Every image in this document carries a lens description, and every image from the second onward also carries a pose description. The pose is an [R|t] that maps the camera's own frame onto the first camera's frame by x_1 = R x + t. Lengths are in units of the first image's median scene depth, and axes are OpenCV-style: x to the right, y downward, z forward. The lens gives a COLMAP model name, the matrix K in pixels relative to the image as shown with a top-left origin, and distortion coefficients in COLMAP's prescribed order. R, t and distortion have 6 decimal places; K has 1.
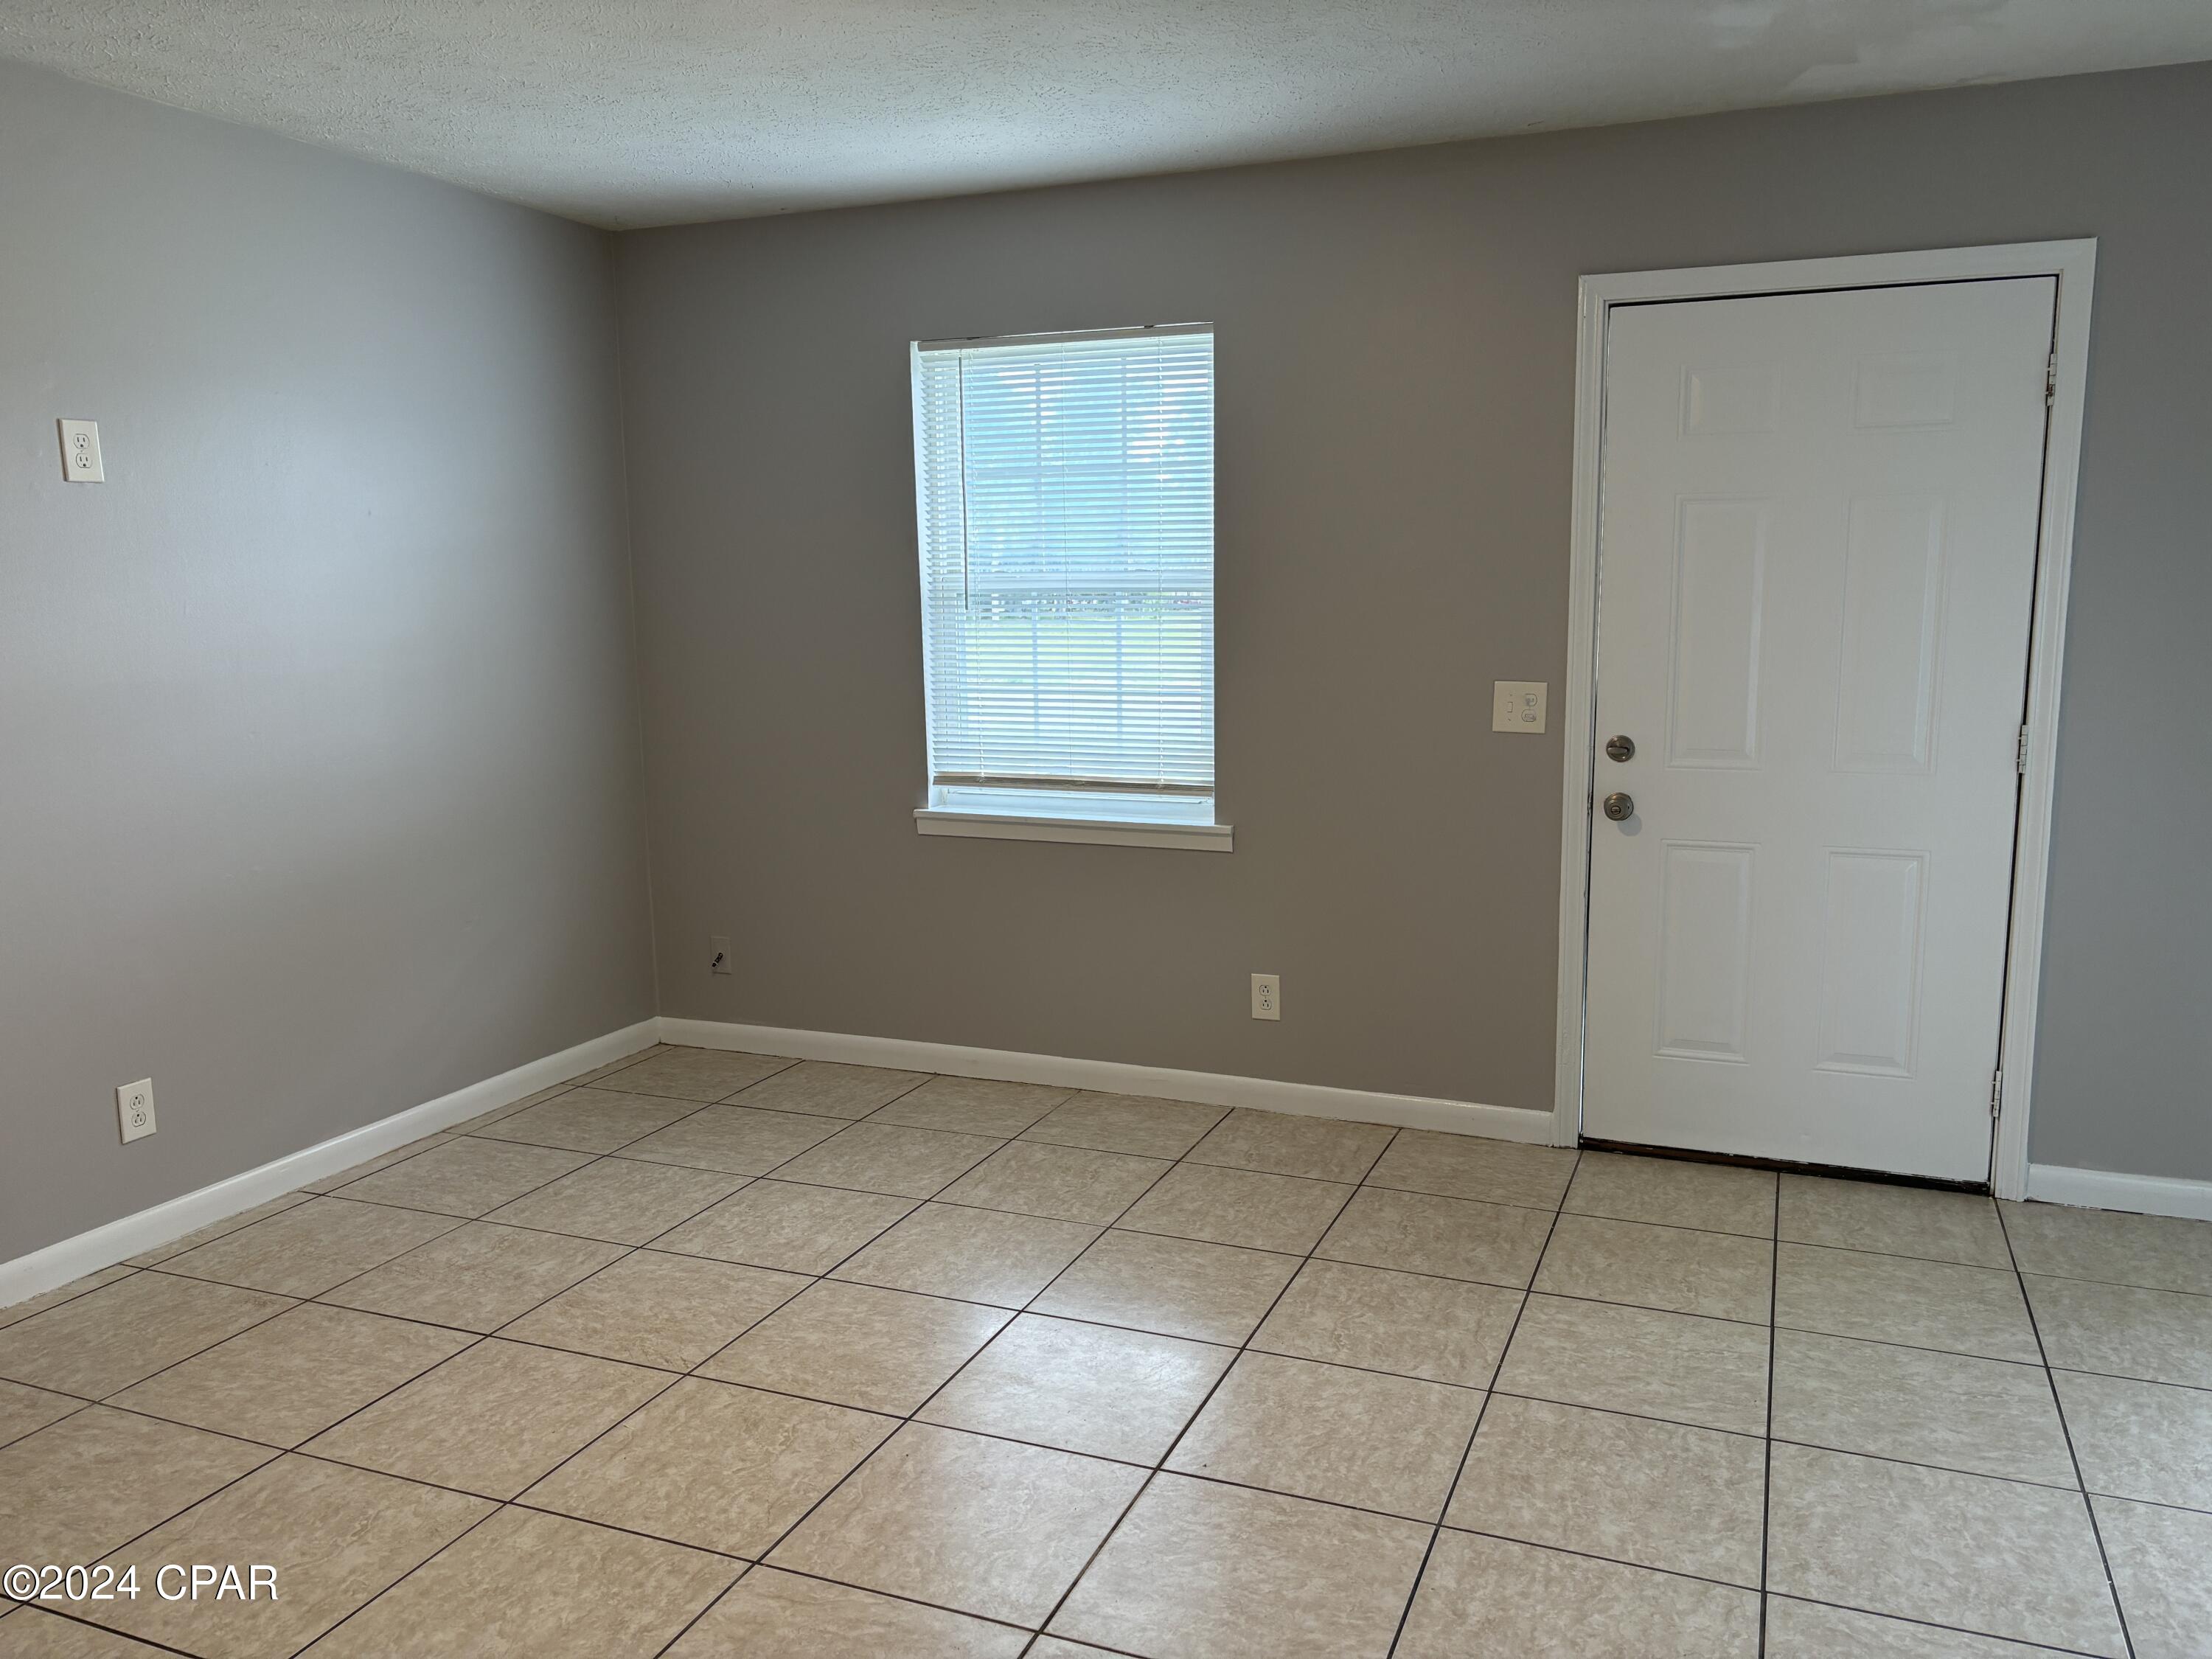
lens RADIAL K [[1697.2, 0, 1118.3], [0, 1697.2, 840.7], [0, 0, 1]] dist [0.011779, 0.001533]
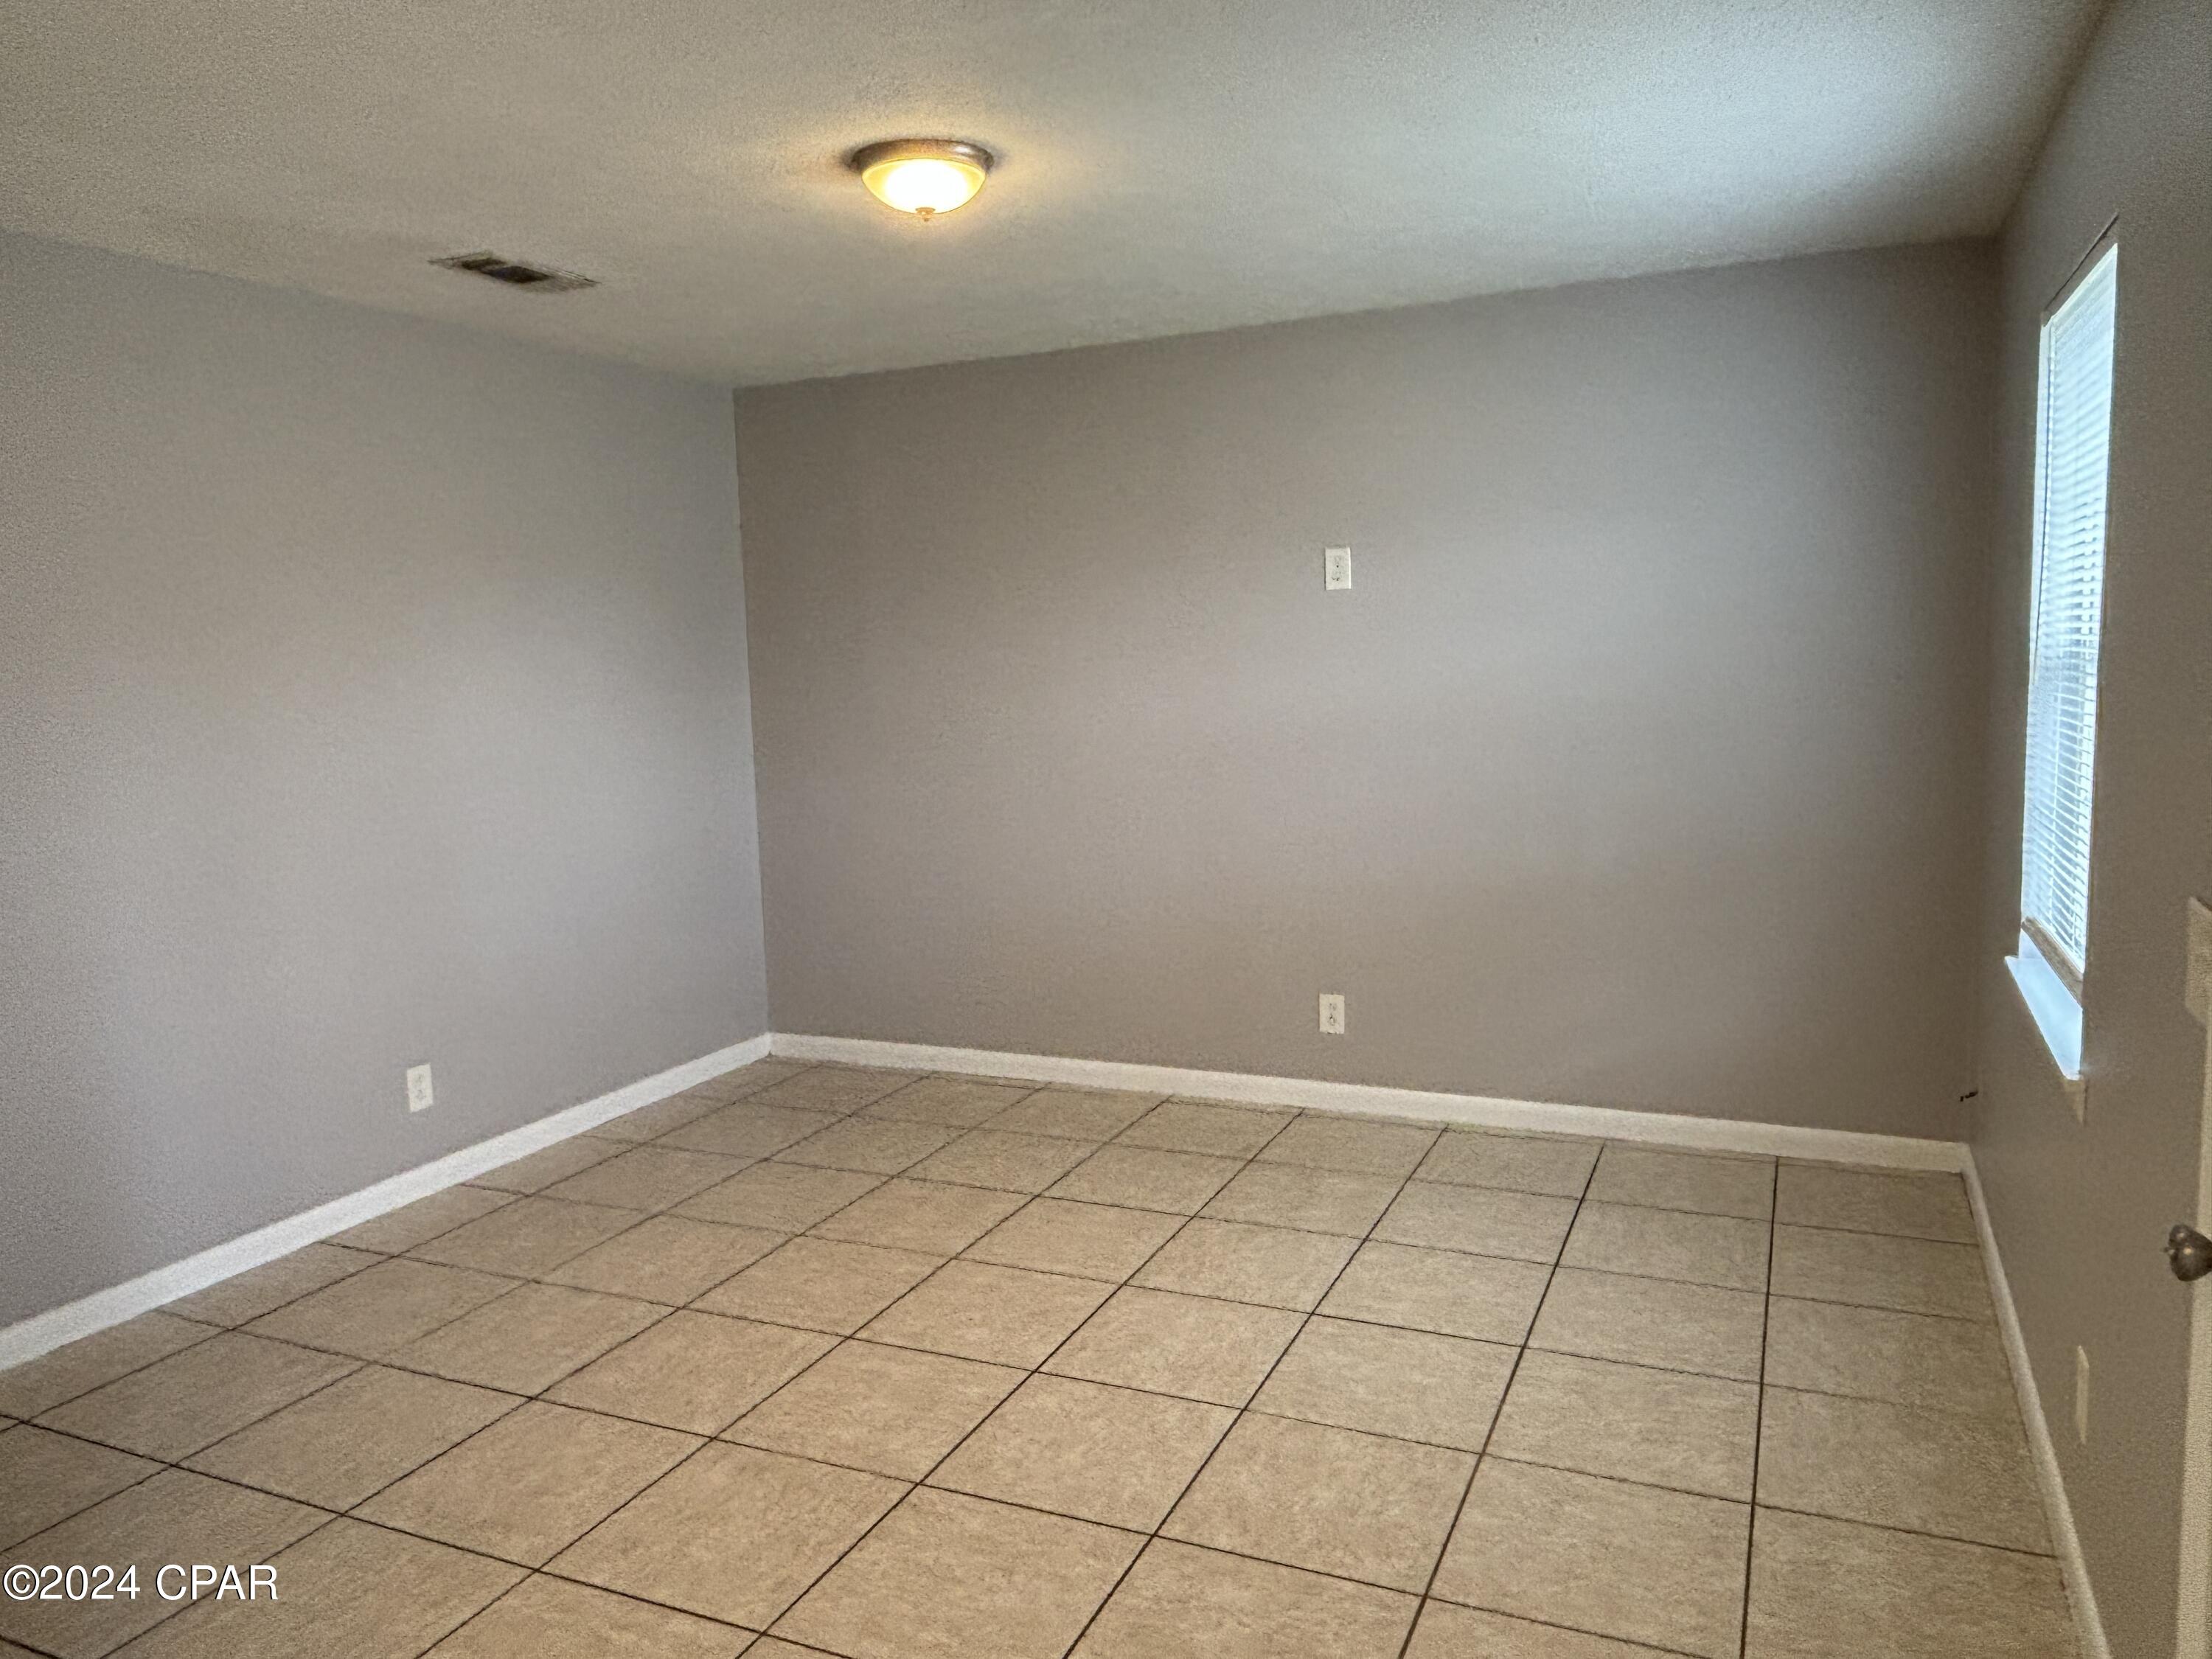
lens RADIAL K [[1548.6, 0, 1120.7], [0, 1548.6, 822.4], [0, 0, 1]] dist [0.011042, -0.000861]
pose [[-0.043235, 0.127255, -0.990927, 0.626820], [-0.120041, 0.984007, 0.131604, -0.134758], [0.991827, 0.124642, -0.027268, 0.709443]]
